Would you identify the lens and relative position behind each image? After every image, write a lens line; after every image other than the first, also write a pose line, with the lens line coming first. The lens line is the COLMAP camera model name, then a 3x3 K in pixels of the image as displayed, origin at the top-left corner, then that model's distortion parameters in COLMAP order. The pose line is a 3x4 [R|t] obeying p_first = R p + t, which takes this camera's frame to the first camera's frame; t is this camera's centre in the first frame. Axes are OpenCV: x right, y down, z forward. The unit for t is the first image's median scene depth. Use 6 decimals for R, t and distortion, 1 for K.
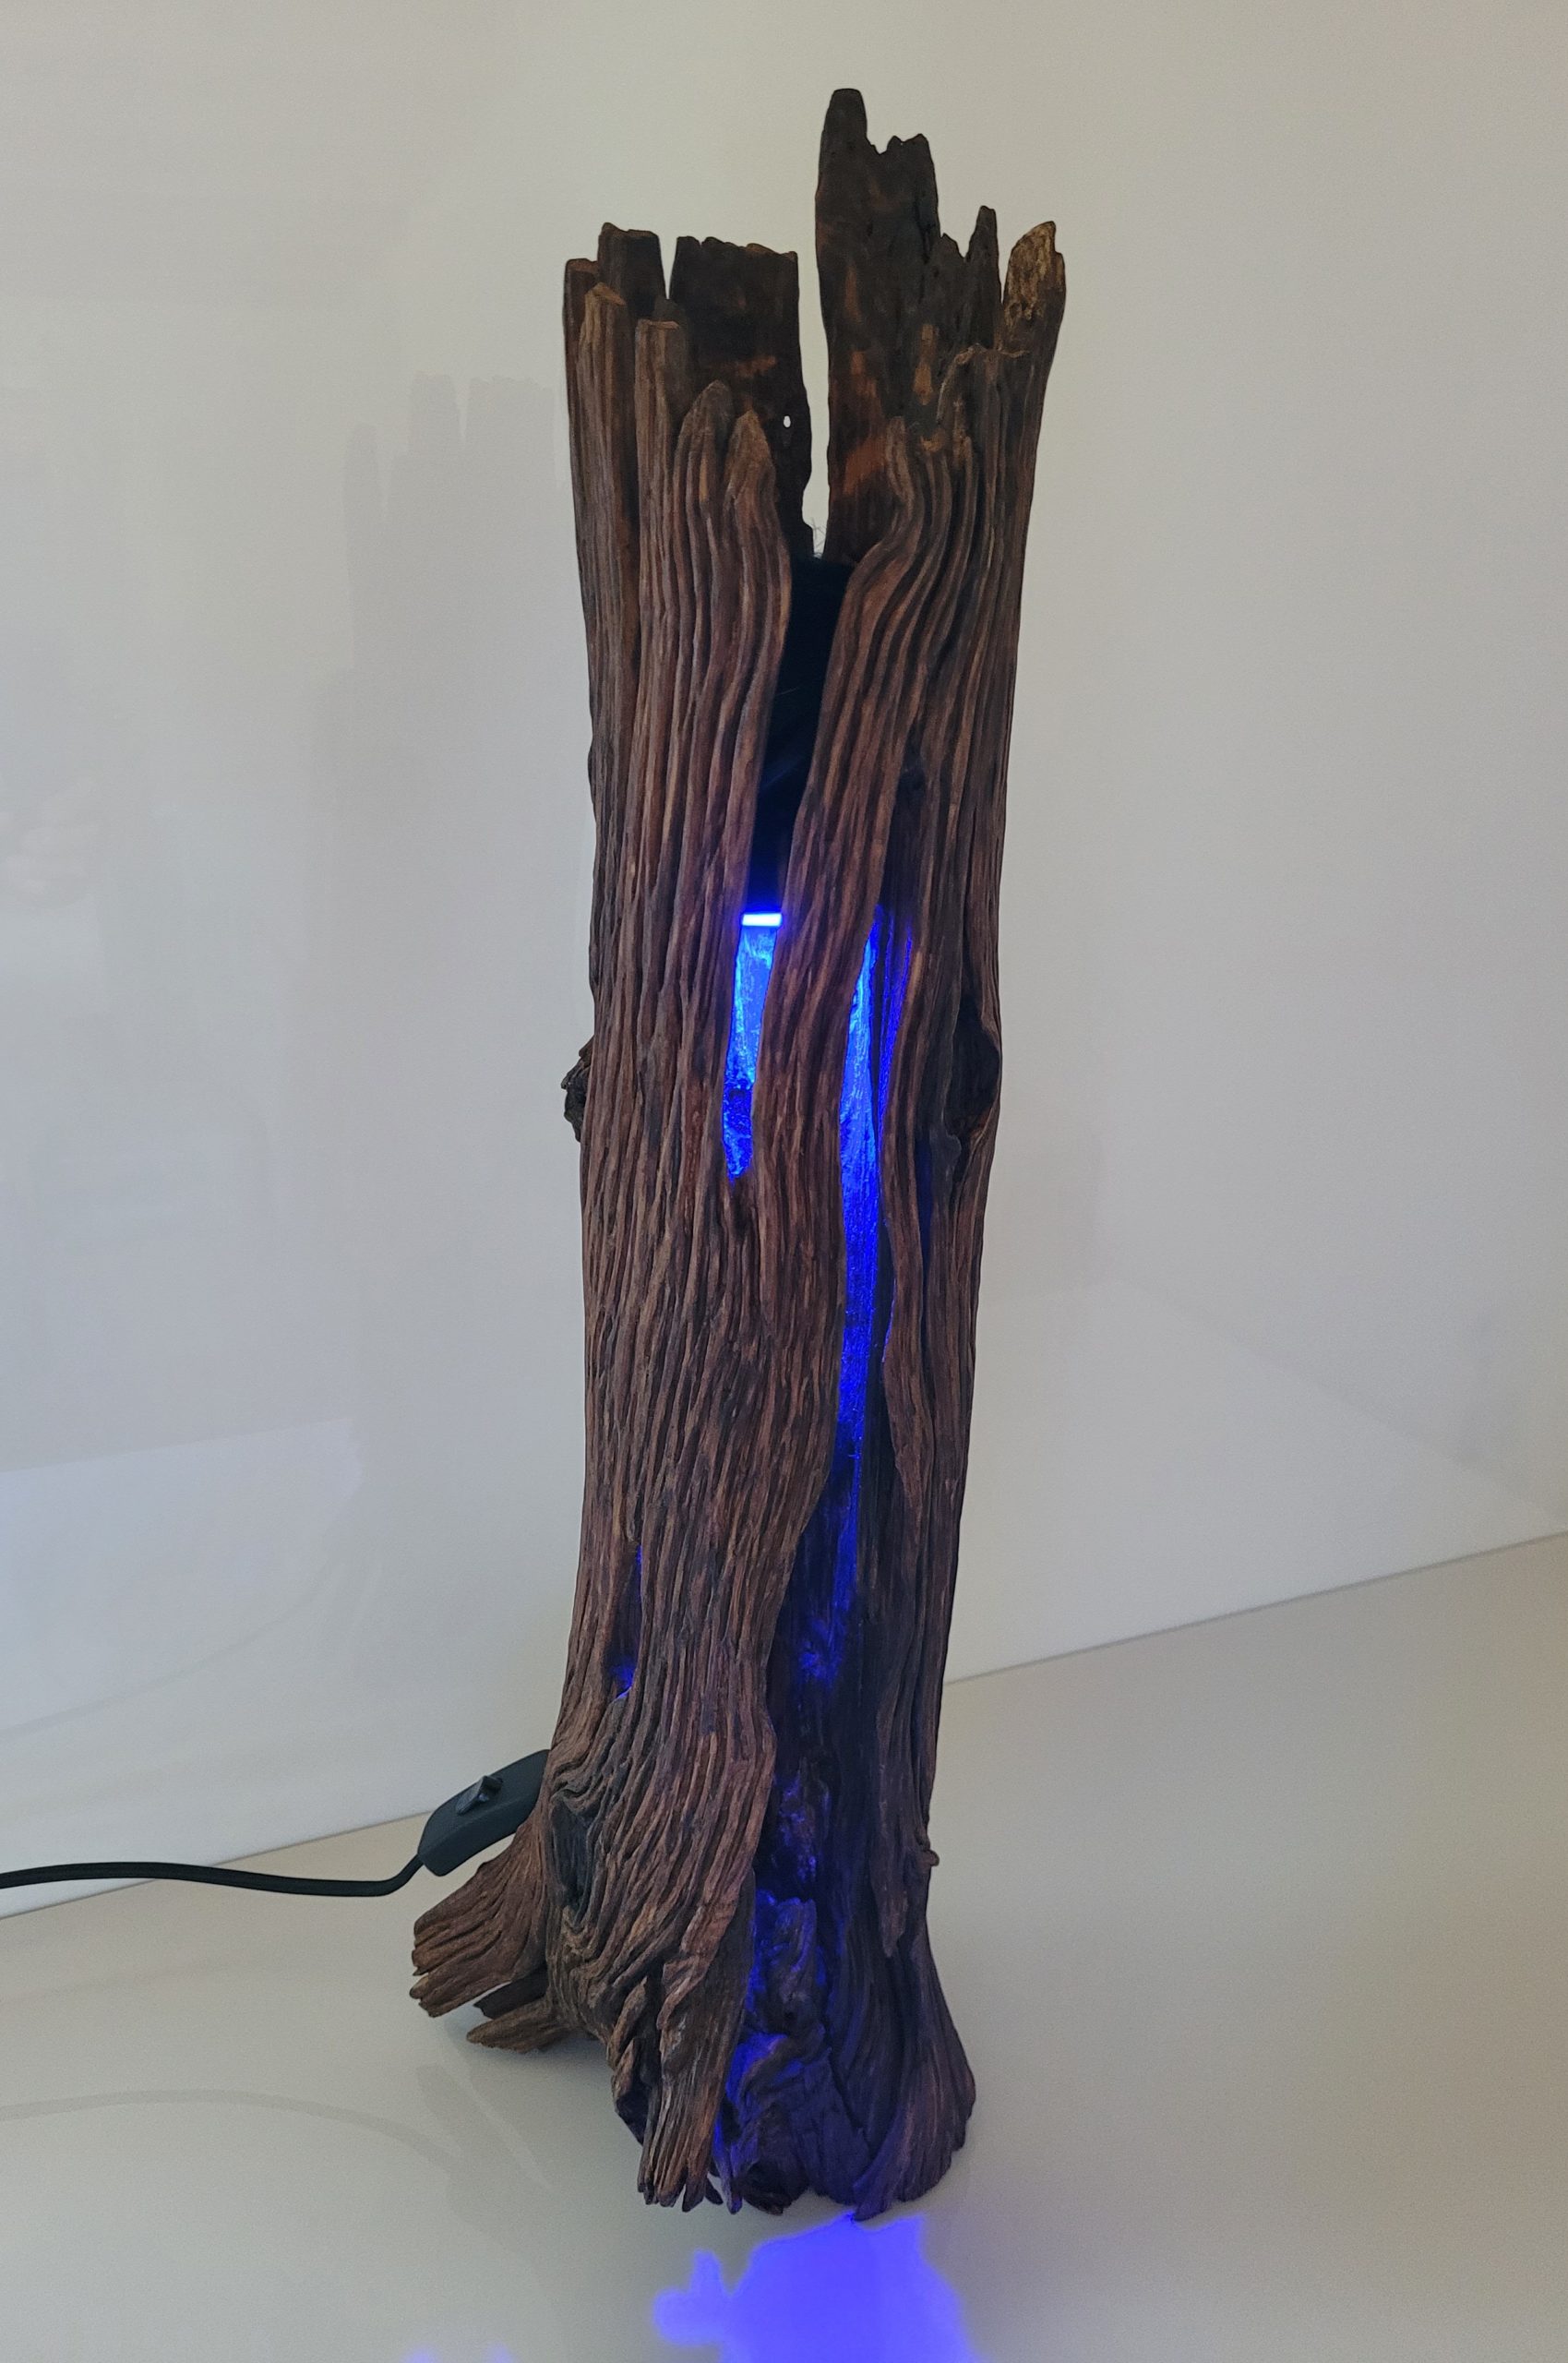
lens RADIAL K [[1807.9, 0, 784.0], [0, 1807.9, 1181.5], [0, 0, 1]] dist [0.011045, 0.004469]
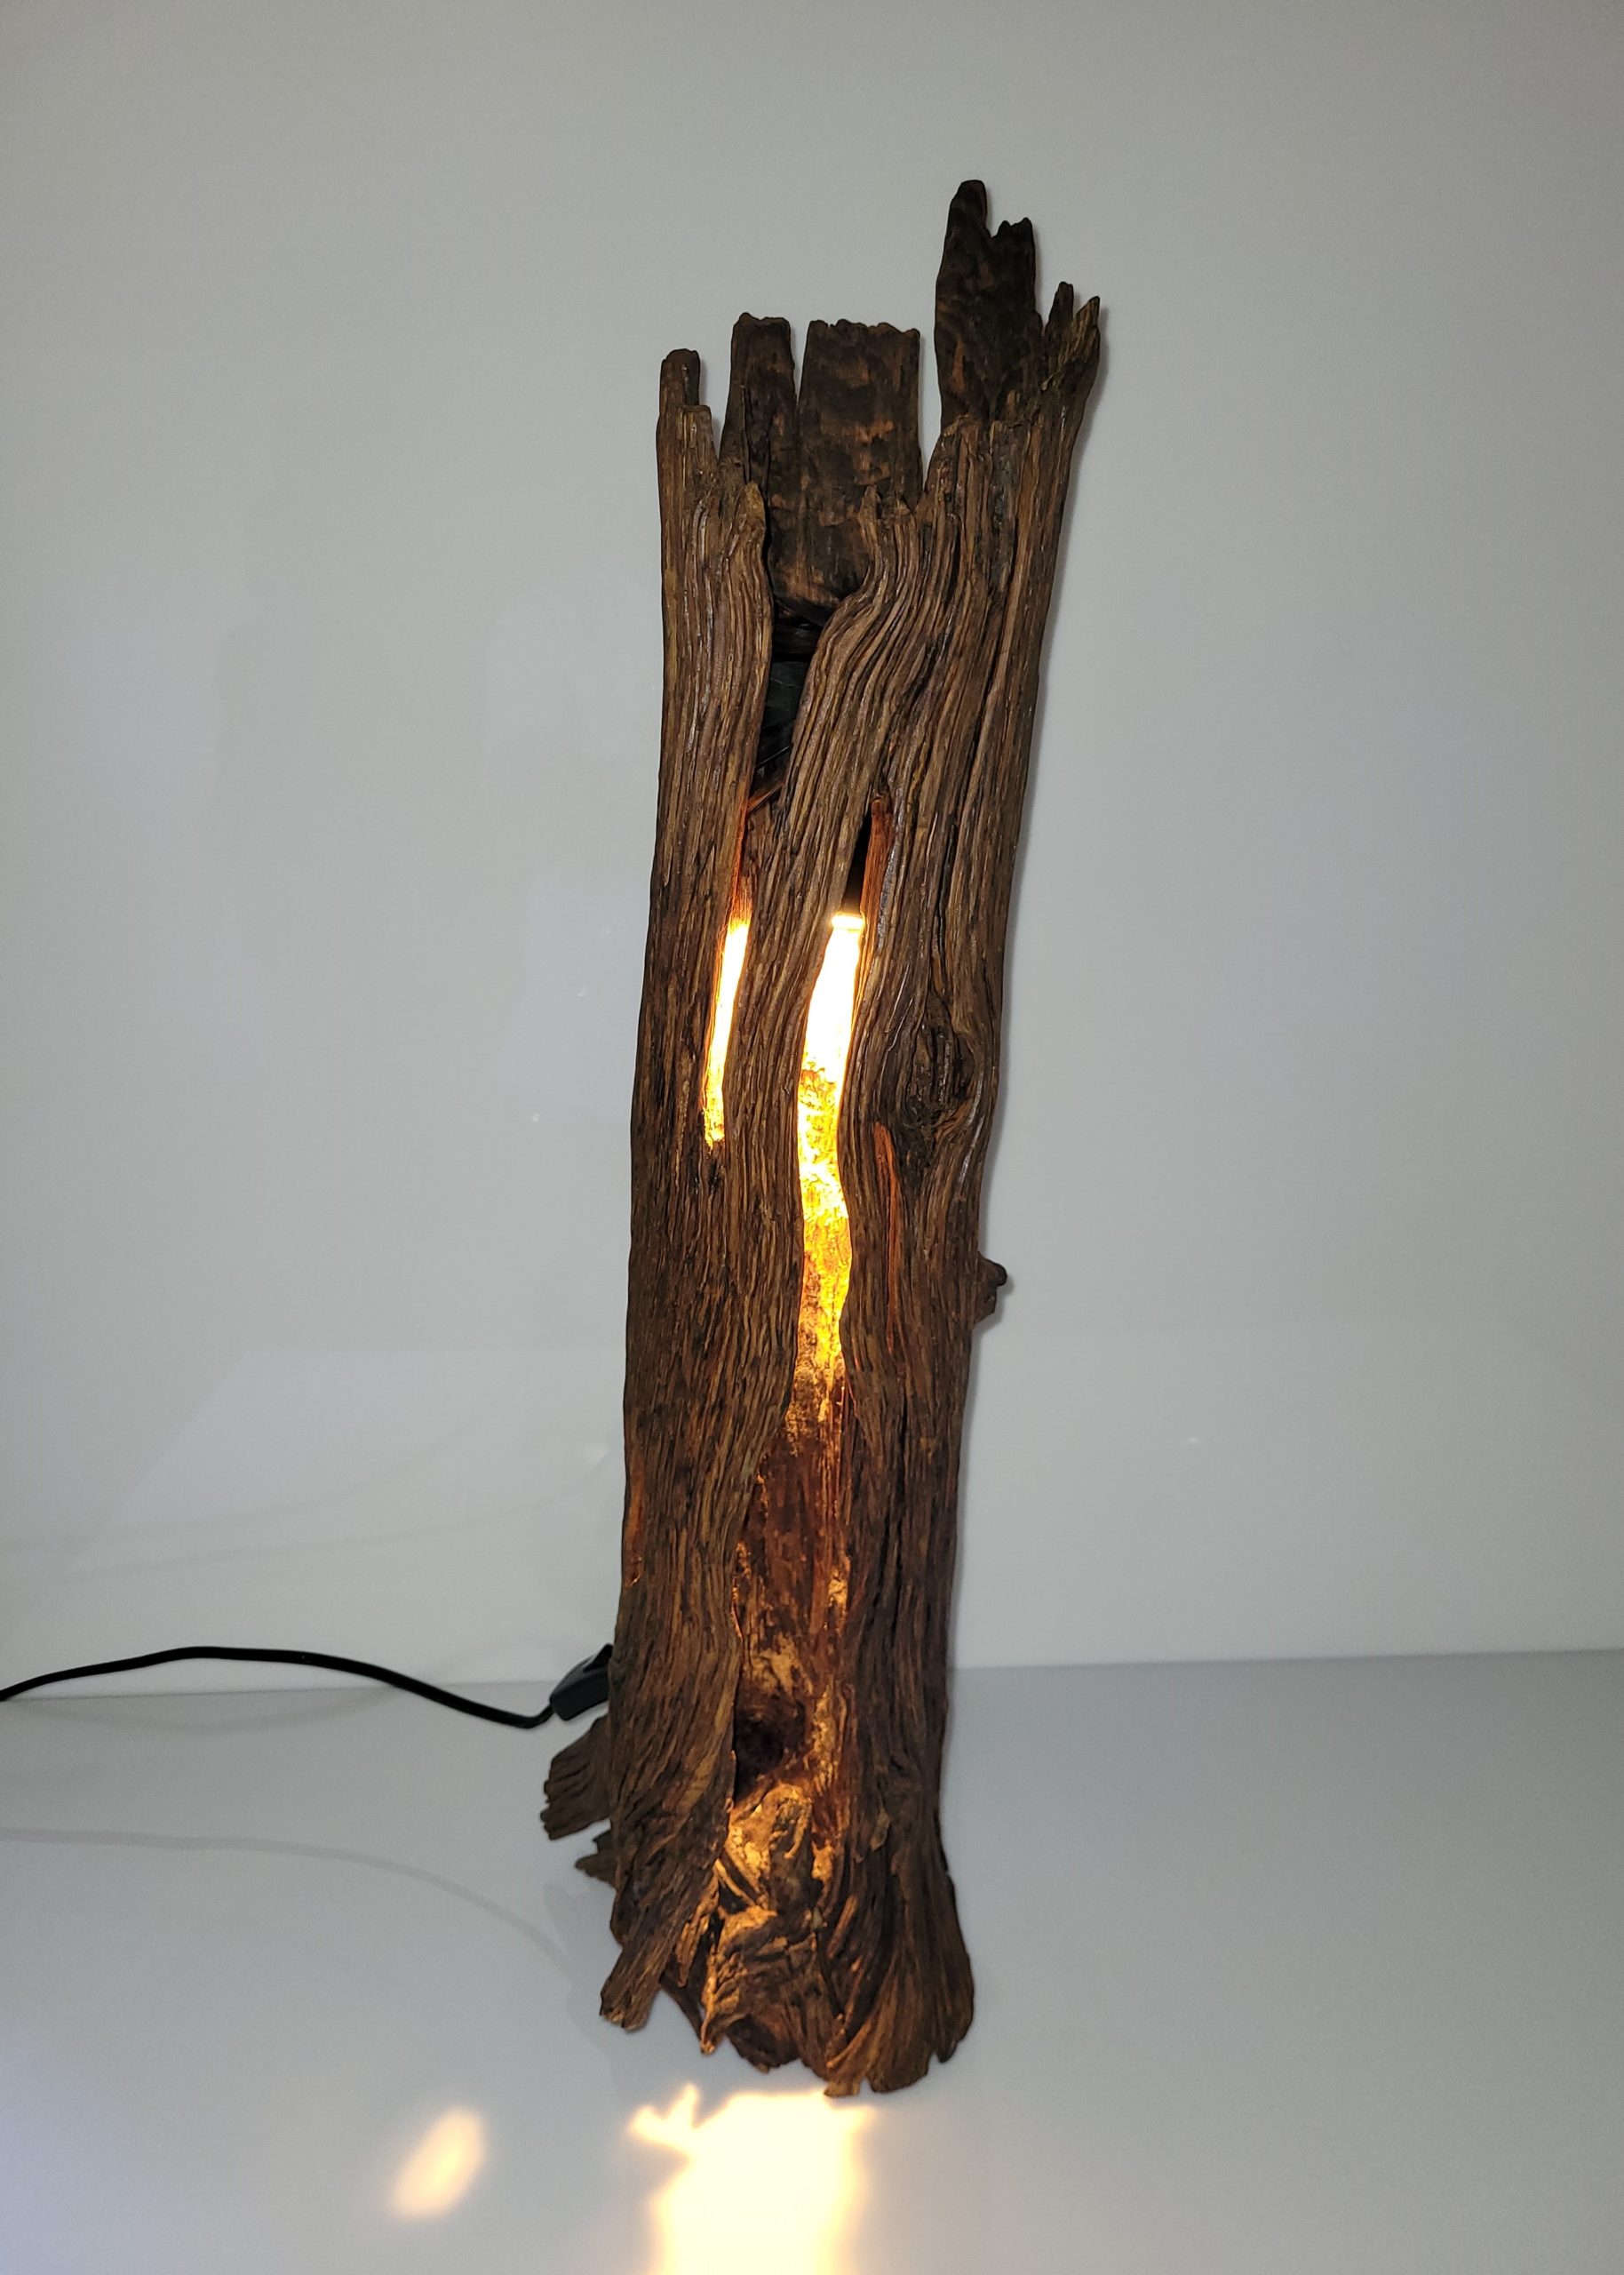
lens RADIAL K [[1750.9, 0, 819.8], [0, 1750.9, 1154.9], [0, 0, 1]] dist [0.006785, -0.002885]
pose [[0.943773, 0.103745, -0.313894, 0.368003], [-0.105406, 0.994360, 0.011724, -0.012795], [0.313340, 0.022022, 0.949386, -0.036712]]
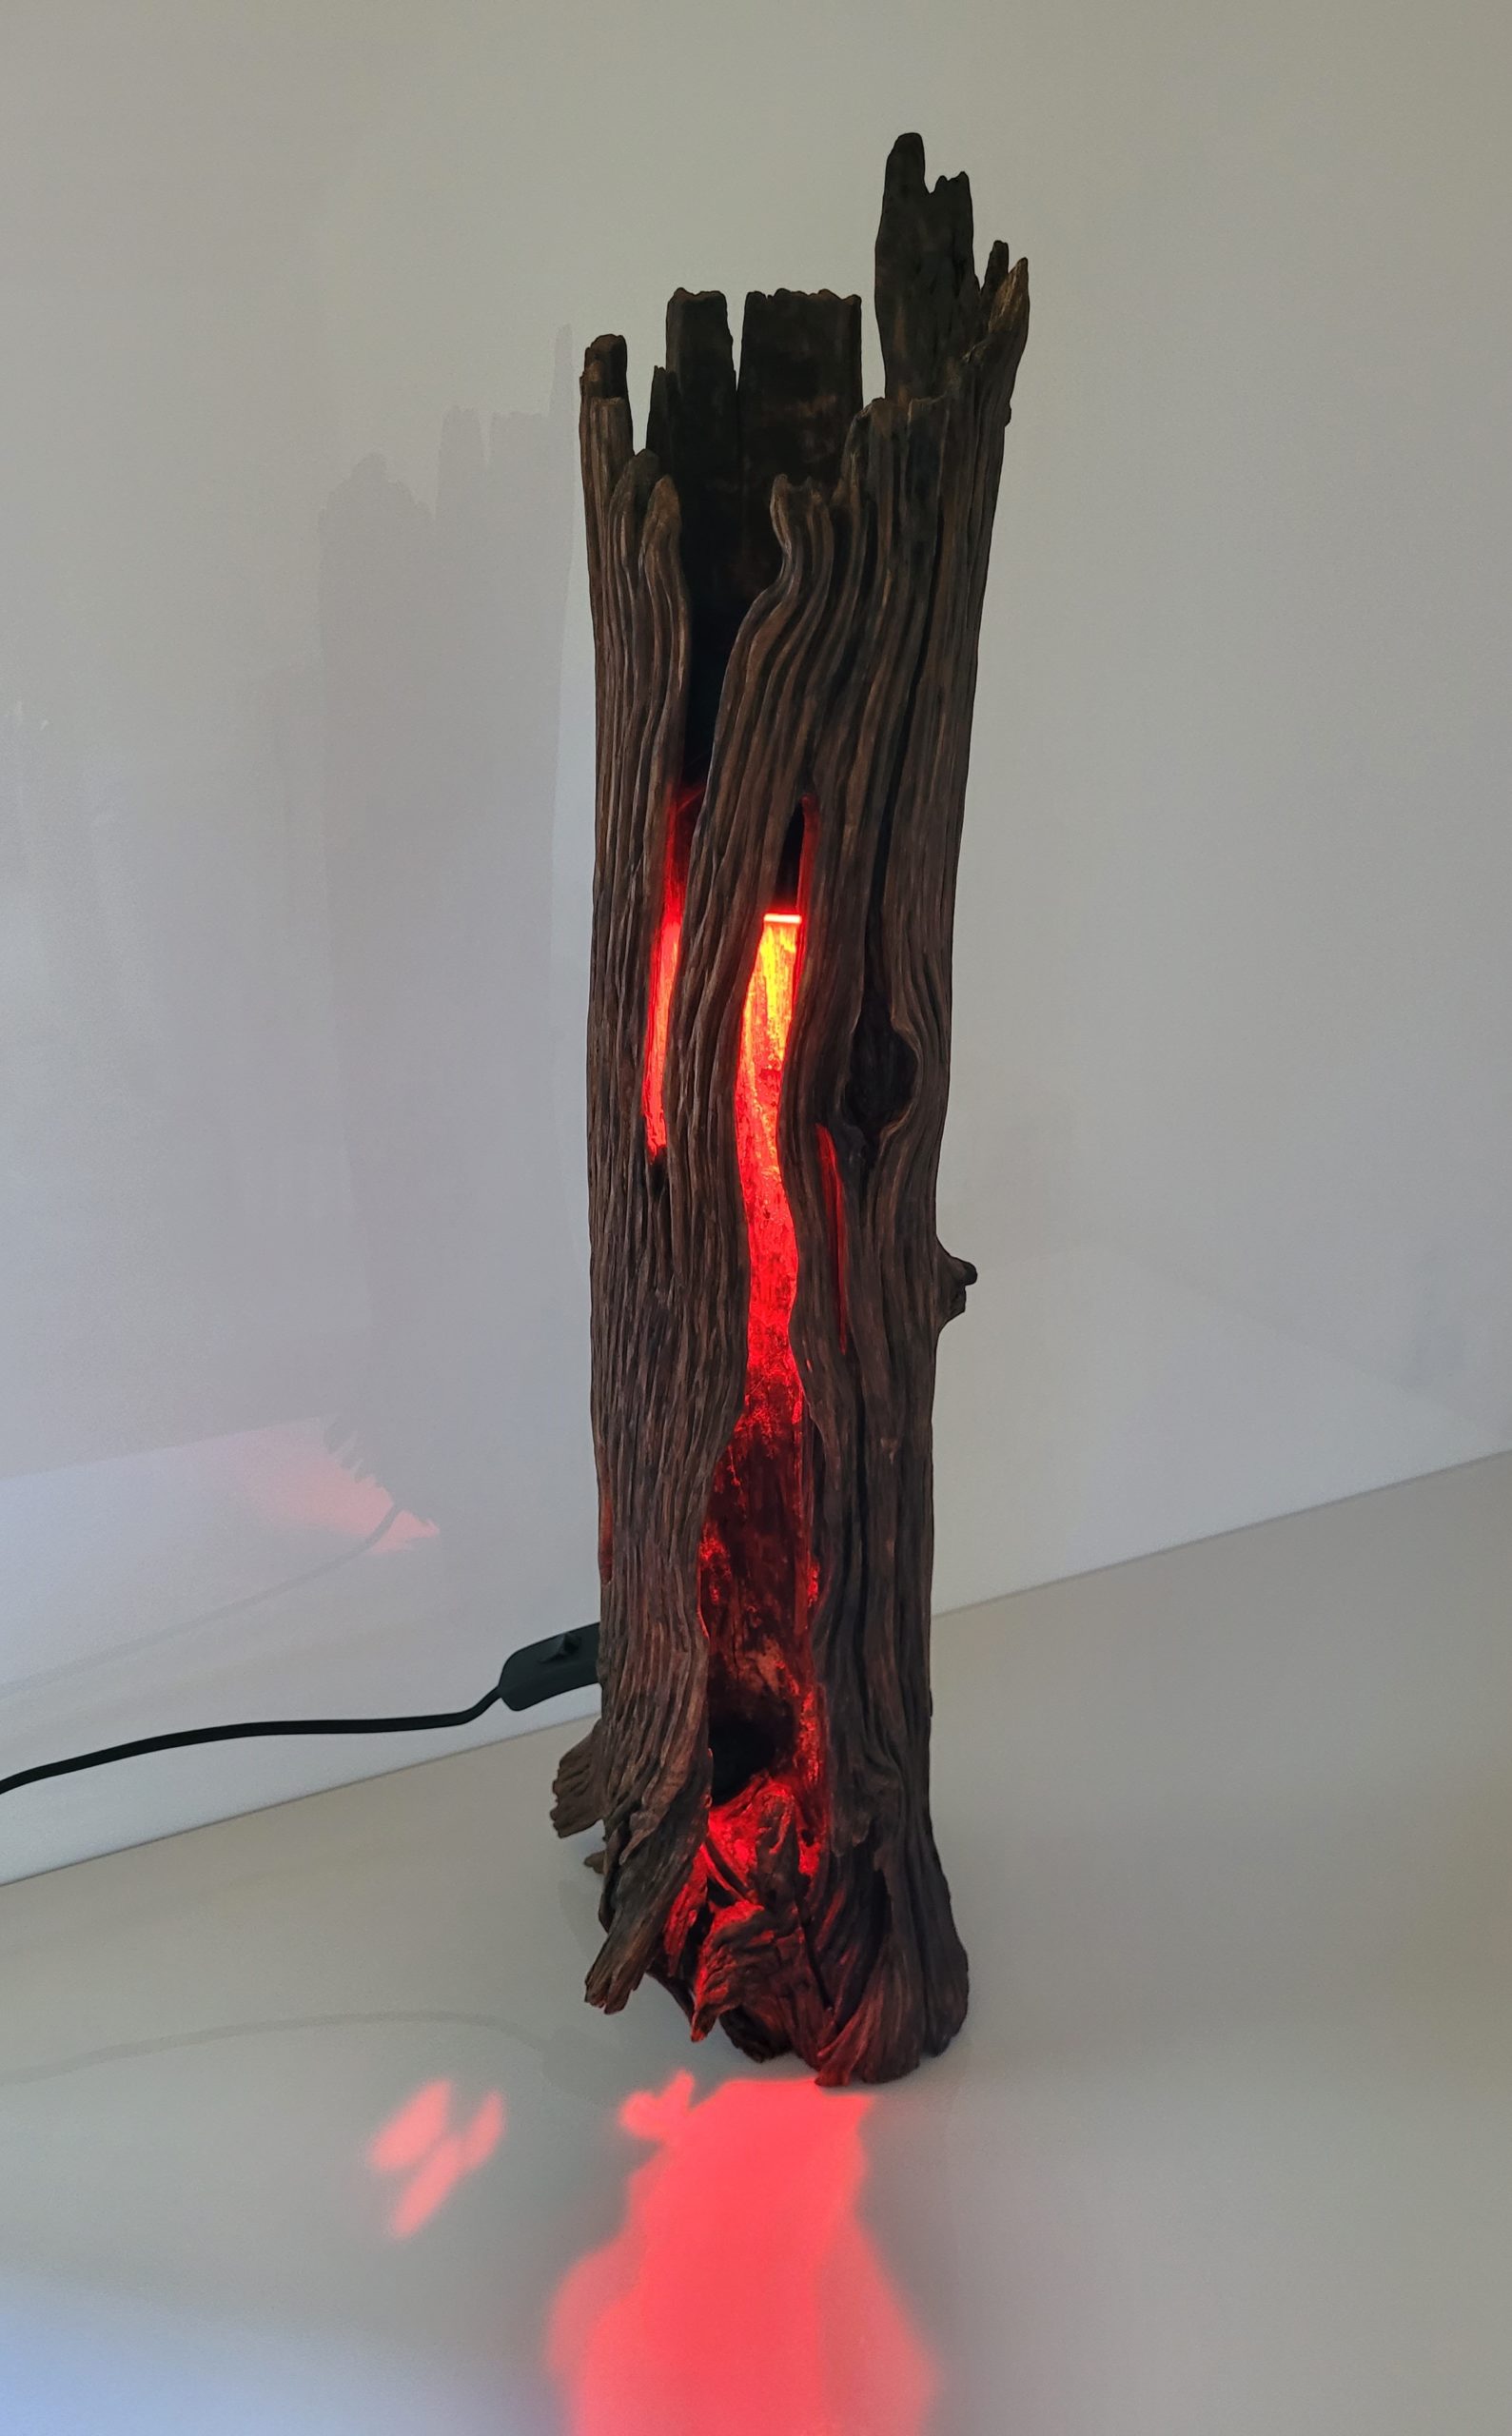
lens RADIAL K [[1864.7, 0, 791.4], [0, 1864.7, 1242.4], [0, 0, 1]] dist [0.010065, 0.001479]
pose [[0.919976, 0.102037, -0.378461, 0.481485], [-0.080460, 0.994122, 0.072442, -0.032615], [0.383628, -0.036194, 0.922778, -0.063760]]
